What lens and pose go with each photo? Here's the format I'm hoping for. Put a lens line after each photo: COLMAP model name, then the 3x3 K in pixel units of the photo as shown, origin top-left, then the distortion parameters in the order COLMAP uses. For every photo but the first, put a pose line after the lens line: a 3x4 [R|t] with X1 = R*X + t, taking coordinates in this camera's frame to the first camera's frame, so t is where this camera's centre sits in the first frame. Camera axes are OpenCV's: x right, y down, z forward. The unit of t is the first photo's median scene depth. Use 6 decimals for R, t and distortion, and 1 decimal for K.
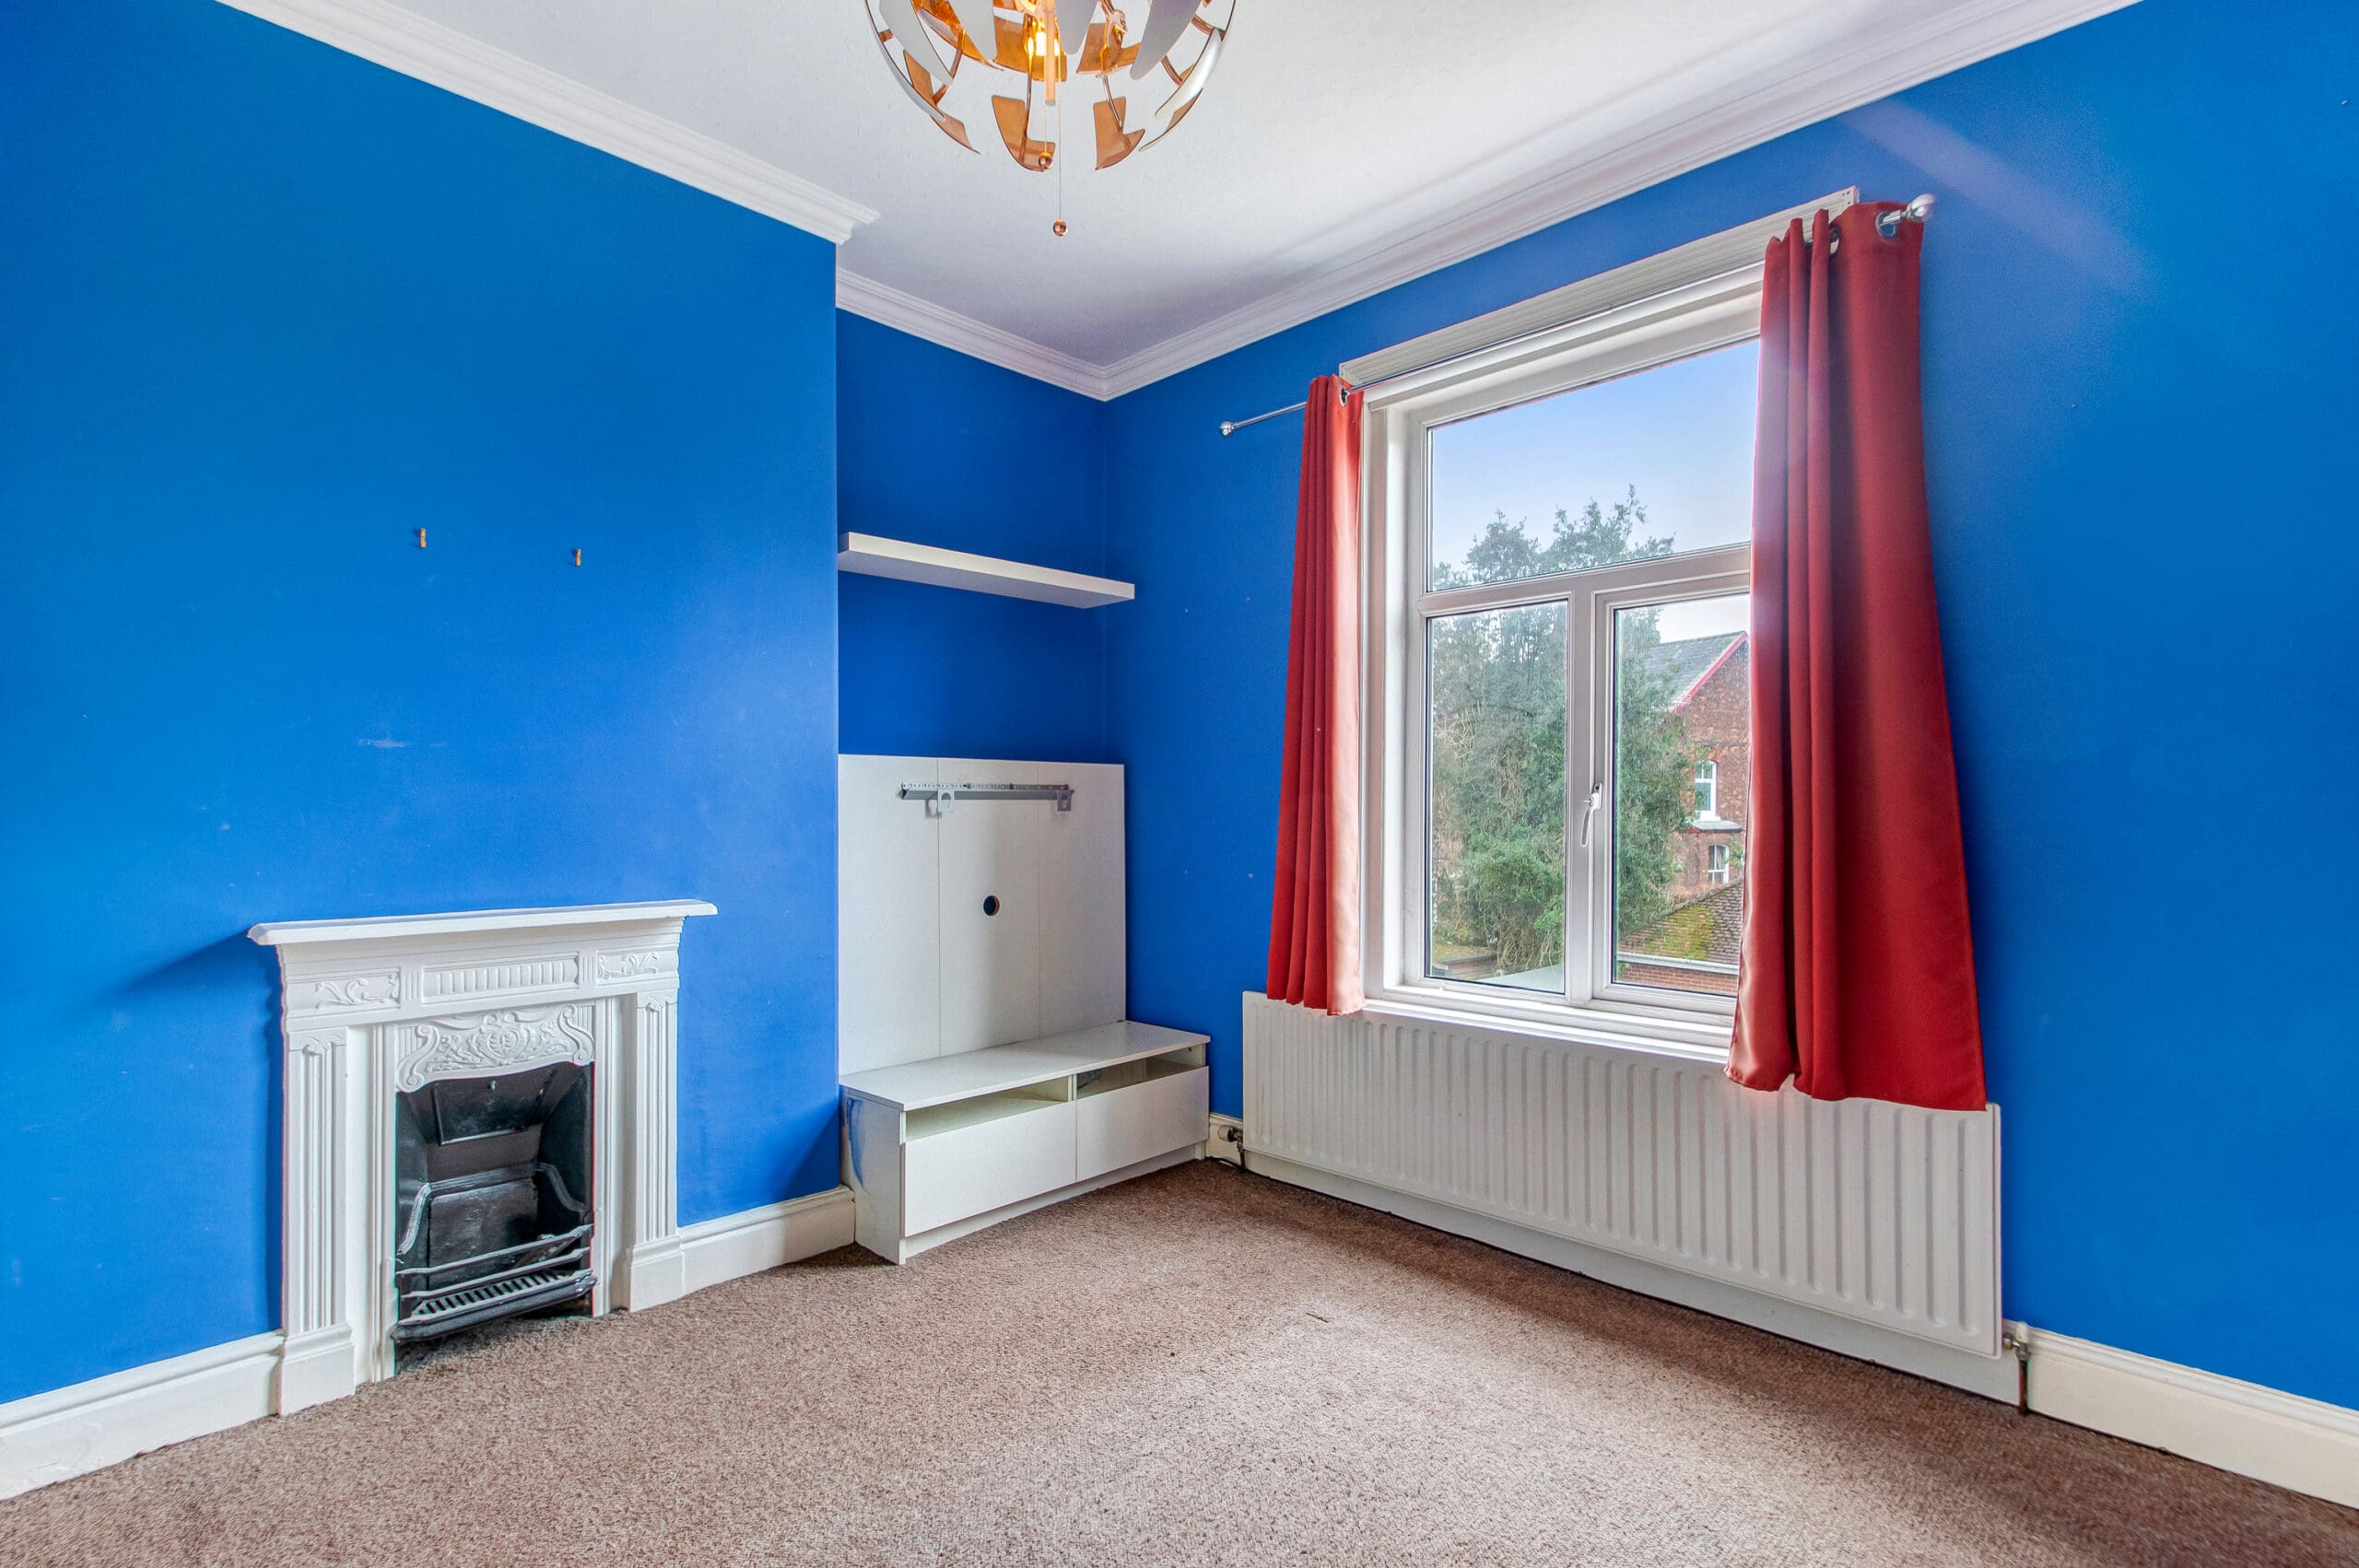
lens RADIAL K [[1141.1, 0, 1171.5], [0, 1141.1, 818.7], [0, 0, 1]] dist [-0.001977, -0.000661]
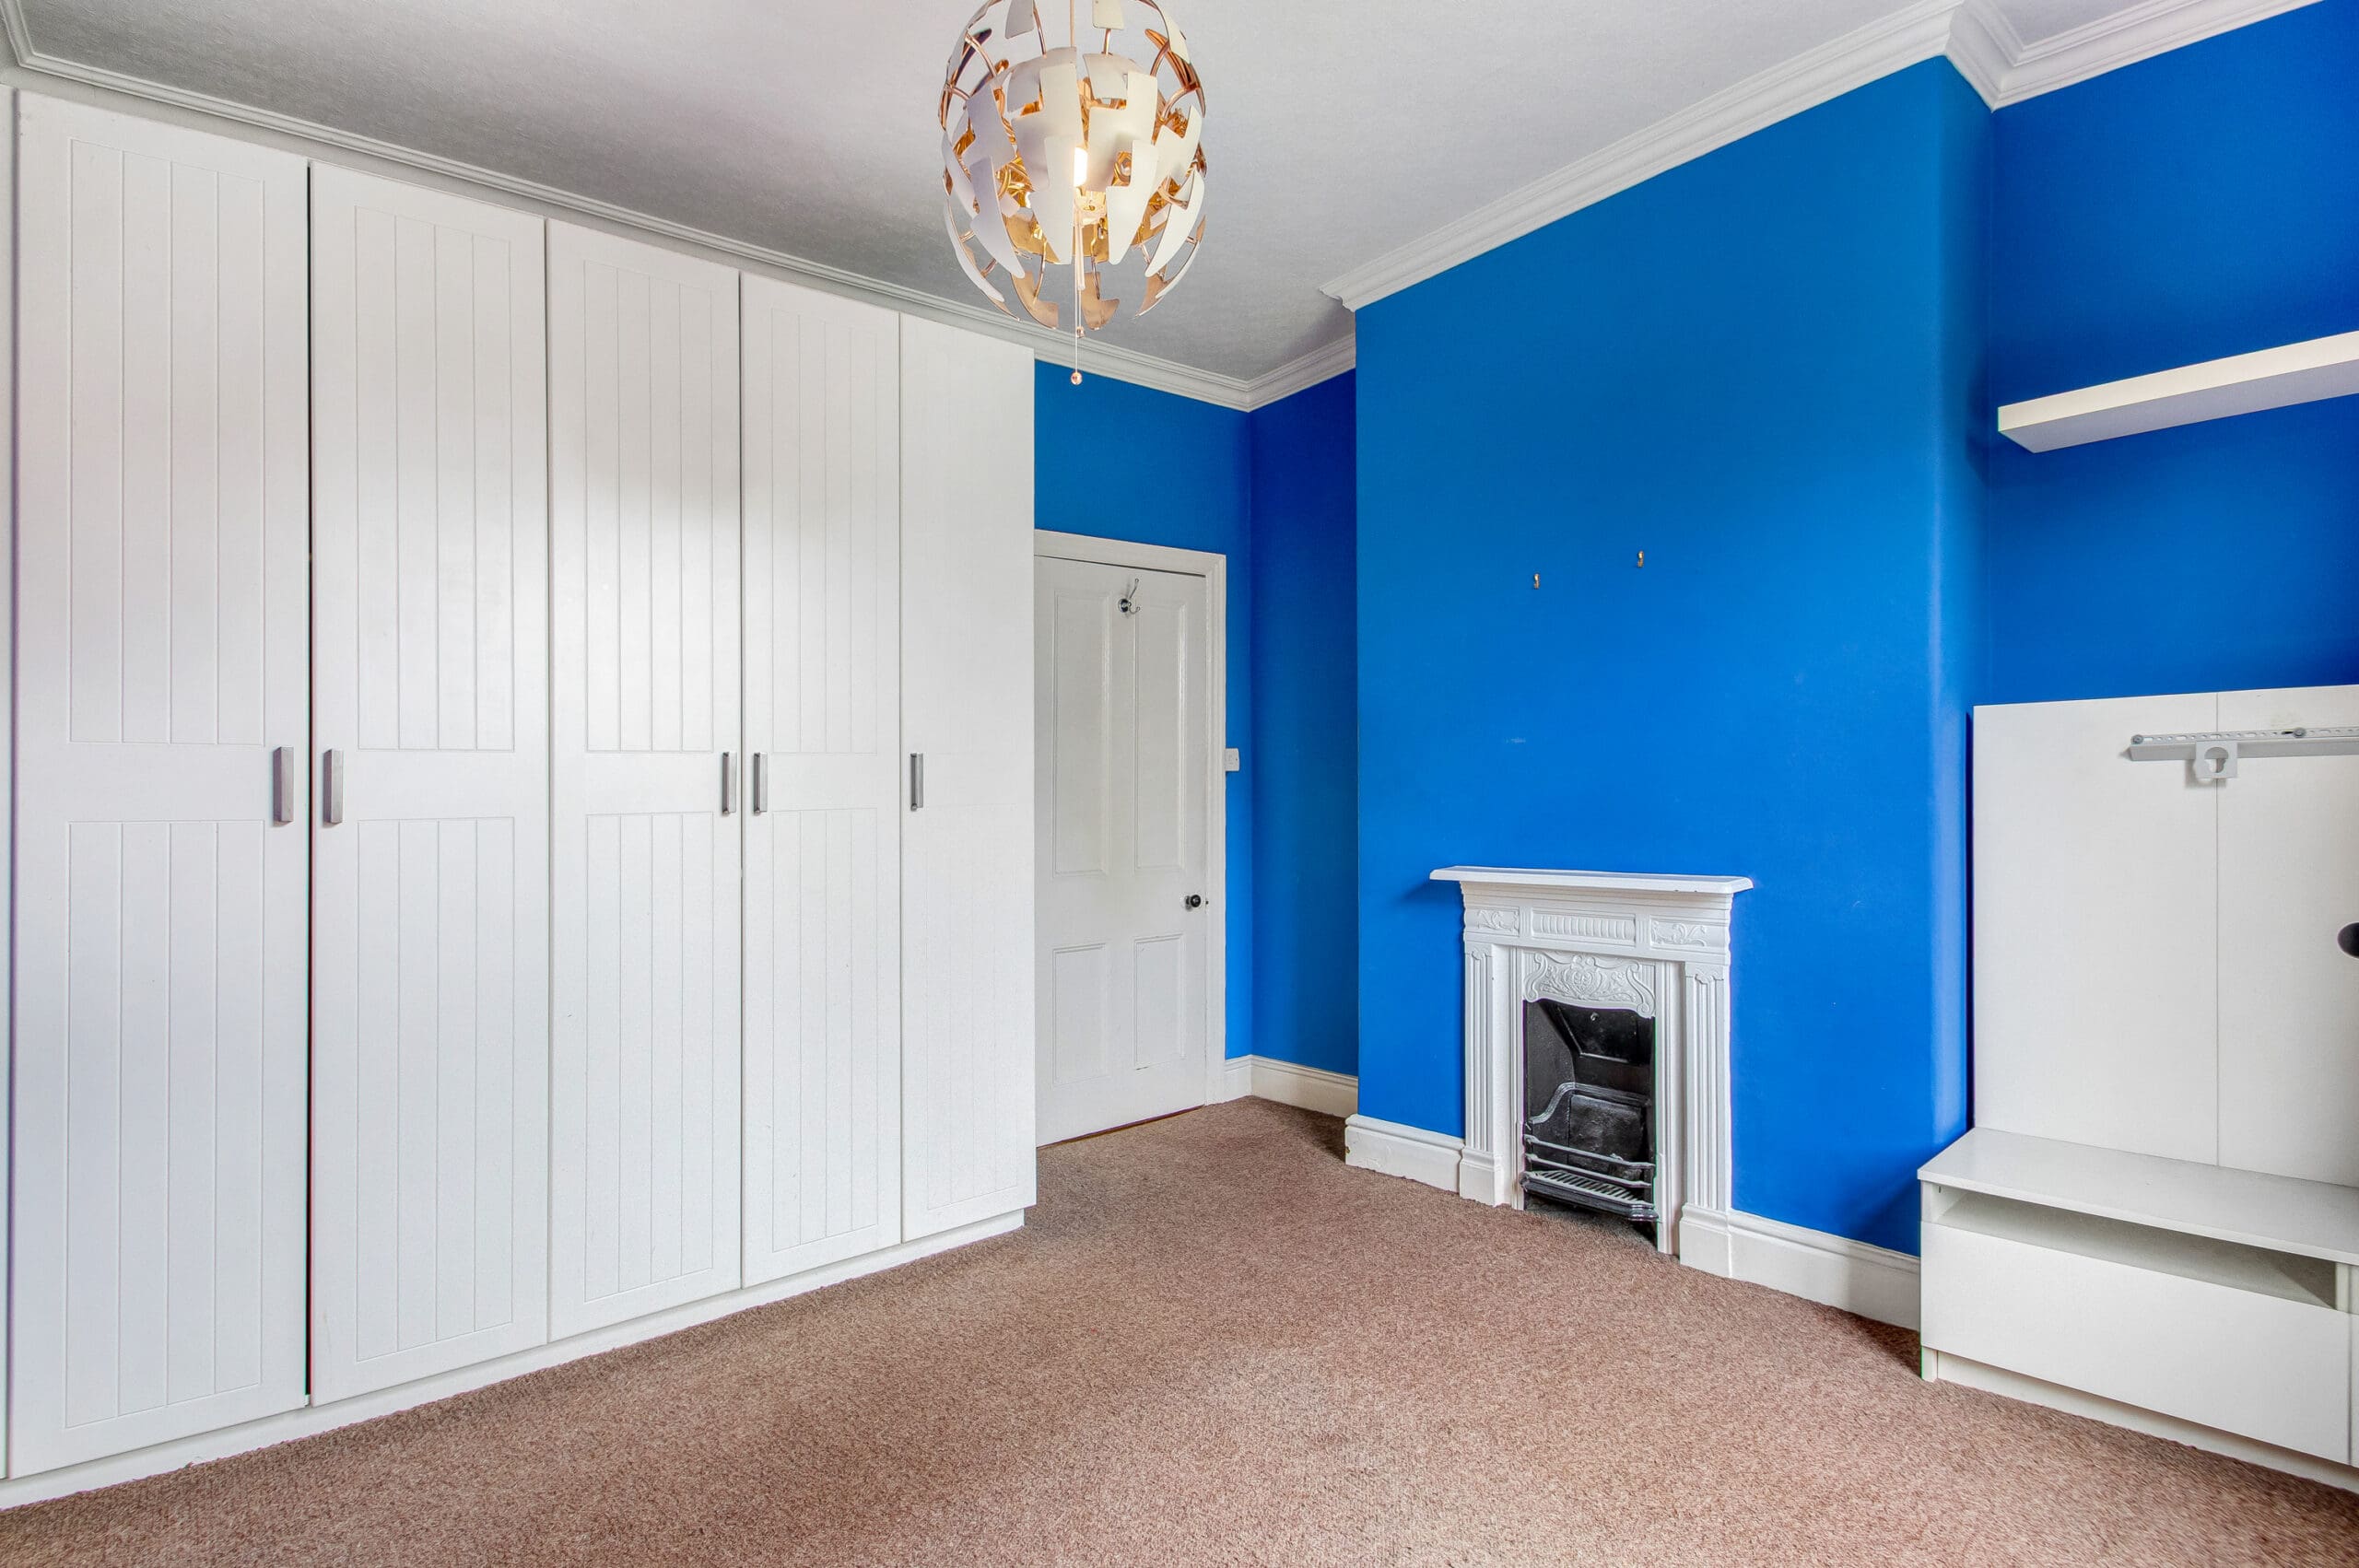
lens RADIAL K [[1161.6, 0, 1179.8], [0, 1161.6, 793.7], [0, 0, 1]] dist [0.000856, -0.000424]
pose [[-0.090624, -0.004168, -0.995876, 0.649533], [0.008365, 0.999953, -0.004946, 0.000568], [0.995850, -0.008779, -0.090585, 0.652891]]
